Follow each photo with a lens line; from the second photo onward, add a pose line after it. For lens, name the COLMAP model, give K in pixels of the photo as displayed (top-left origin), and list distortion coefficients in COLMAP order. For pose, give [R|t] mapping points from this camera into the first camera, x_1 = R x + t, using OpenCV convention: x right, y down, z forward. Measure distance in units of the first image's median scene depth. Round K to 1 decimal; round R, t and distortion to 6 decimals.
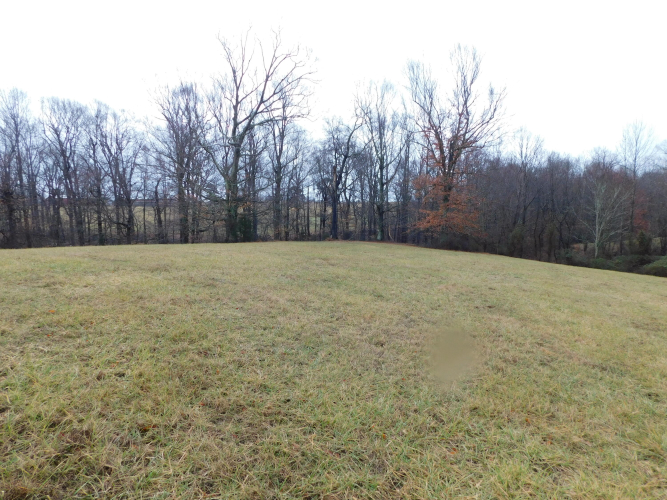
lens RADIAL K [[440.9, 0, 333.5], [0, 440.9, 250.0], [0, 0, 1]] dist [-0.066256, 0.058704]
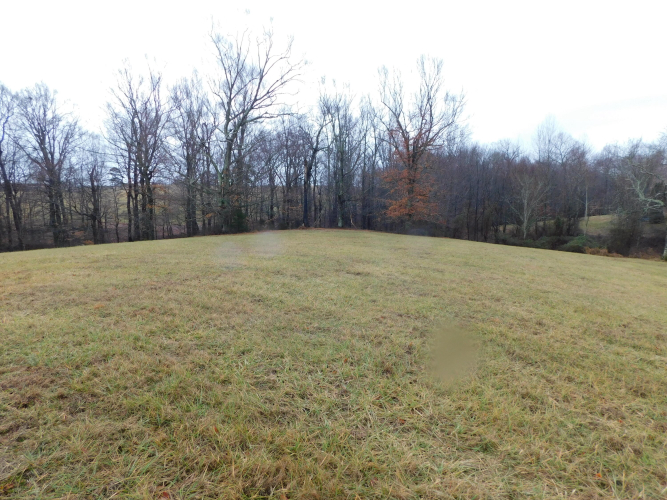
lens RADIAL K [[440.9, 0, 333.5], [0, 440.9, 250.0], [0, 0, 1]] dist [-0.066256, 0.058704]
pose [[0.977228, -0.028341, 0.210293, -0.186504], [0.019719, 0.998881, 0.042982, -0.016224], [-0.211276, -0.037857, 0.976693, -0.078050]]
